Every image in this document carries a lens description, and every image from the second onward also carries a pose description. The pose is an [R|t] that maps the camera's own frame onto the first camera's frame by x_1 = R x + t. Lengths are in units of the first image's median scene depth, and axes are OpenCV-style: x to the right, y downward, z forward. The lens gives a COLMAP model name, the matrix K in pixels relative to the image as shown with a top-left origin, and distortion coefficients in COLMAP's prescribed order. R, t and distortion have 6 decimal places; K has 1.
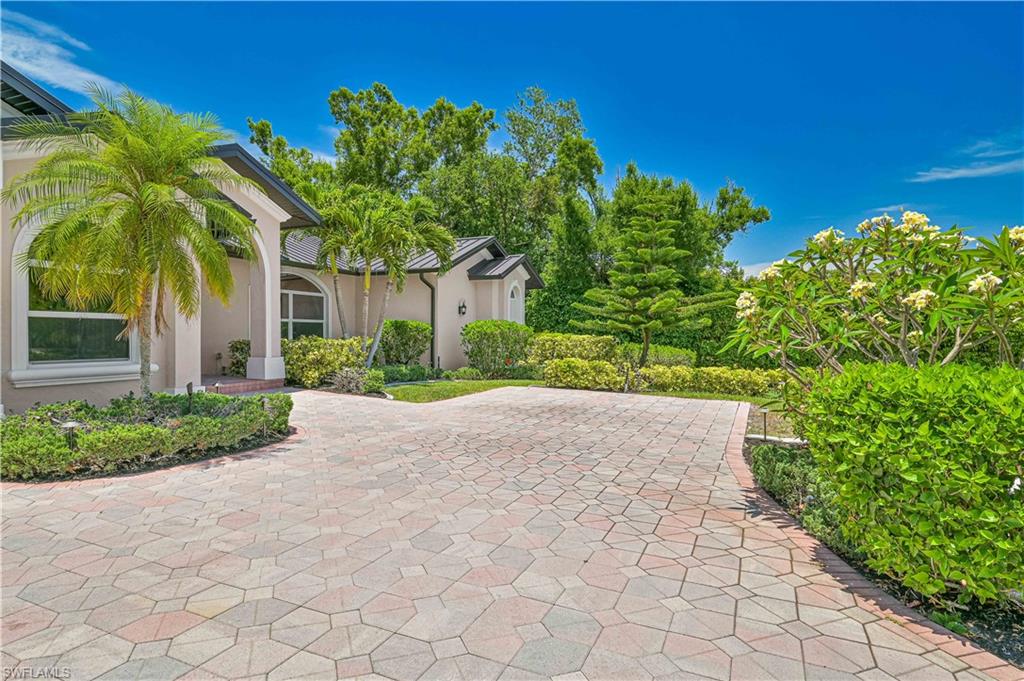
lens RADIAL K [[550.0, 0, 512.0], [0, 550.0, 340.5], [0, 0, 1]] dist [-0.000311, -0.000095]
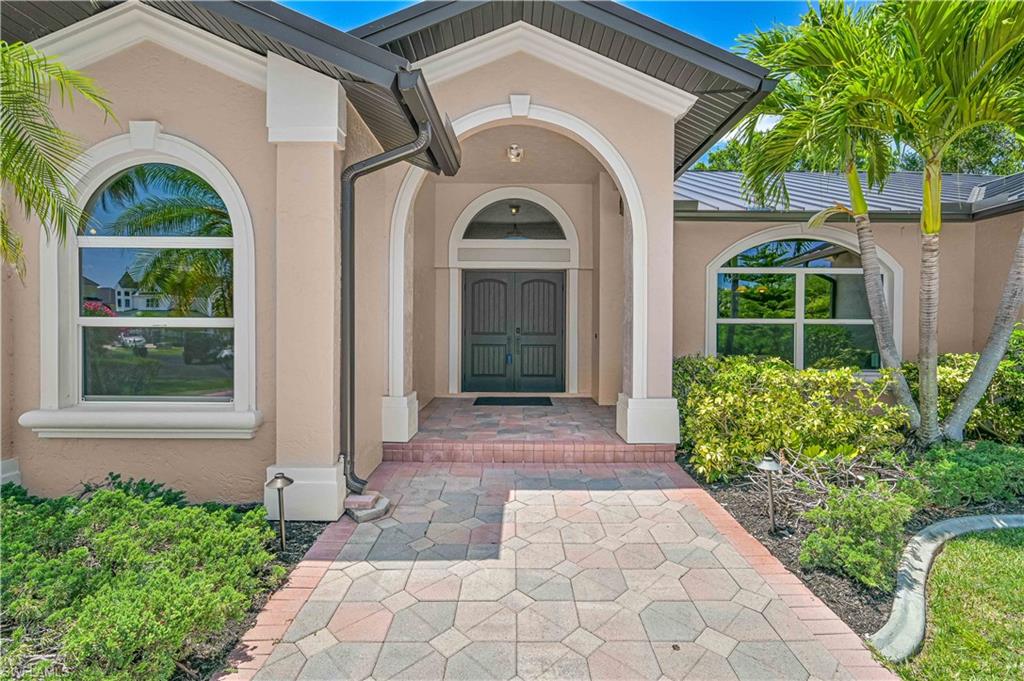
lens RADIAL K [[470.8, 0, 512.0], [0, 470.8, 340.5], [0, 0, 1]] dist [-0.000500, -0.000041]
pose [[0.400178, 0.010459, -0.916378, -0.099347], [-0.012977, 0.999899, 0.005746, -0.021347], [0.916346, 0.009592, 0.400273, 0.706922]]
